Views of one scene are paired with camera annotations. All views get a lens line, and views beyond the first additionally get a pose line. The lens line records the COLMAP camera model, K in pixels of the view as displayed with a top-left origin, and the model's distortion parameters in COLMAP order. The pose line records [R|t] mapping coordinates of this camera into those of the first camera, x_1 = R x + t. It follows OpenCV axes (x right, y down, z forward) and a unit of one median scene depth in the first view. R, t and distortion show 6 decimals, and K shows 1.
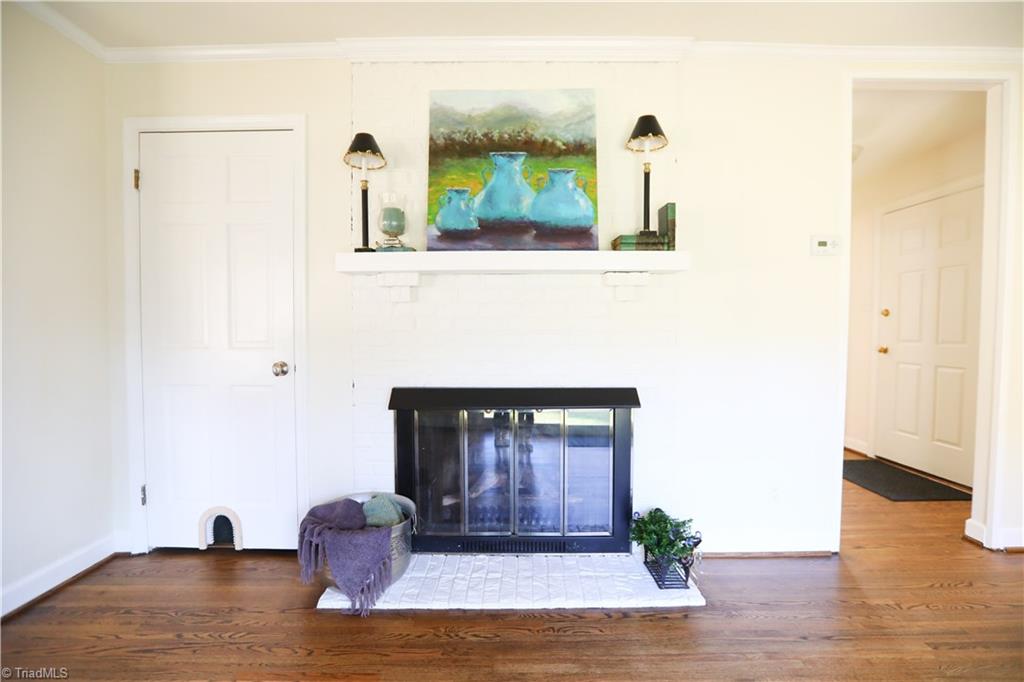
lens RADIAL K [[461.0, 0, 510.0], [0, 461.0, 341.2], [0, 0, 1]] dist [-0.026307, 0.005677]
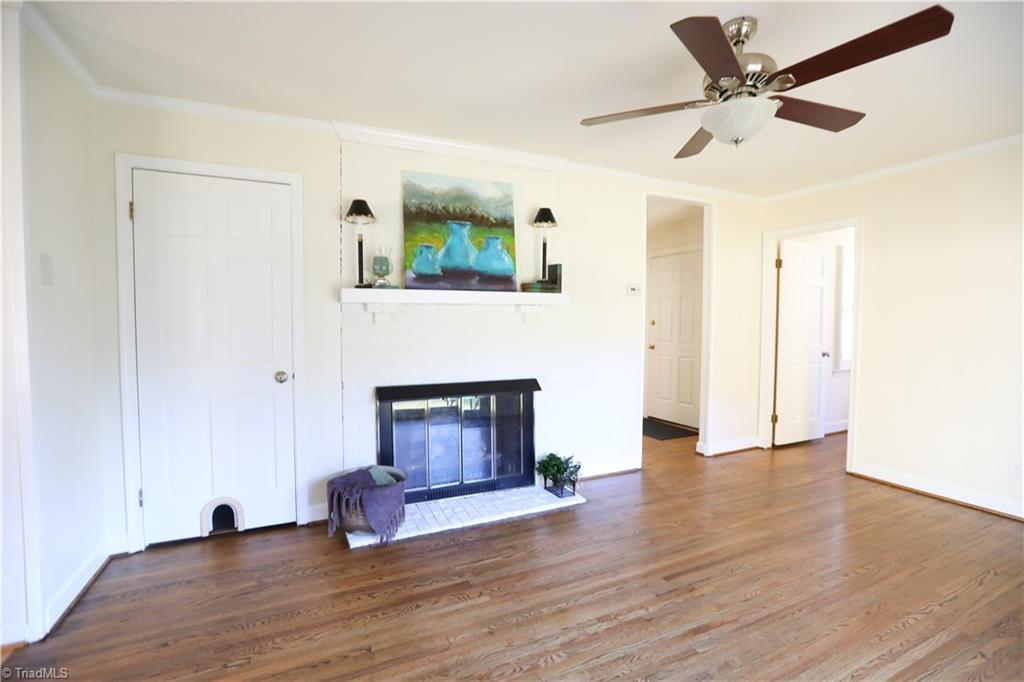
lens RADIAL K [[461.0, 0, 515.3], [0, 461.0, 340.0], [0, 0, 1]] dist [-0.026307, 0.005677]
pose [[0.907400, -0.014060, 0.420032, -0.460372], [0.009220, 0.999866, 0.013552, -0.054047], [-0.420166, -0.008424, 0.907408, -0.400464]]
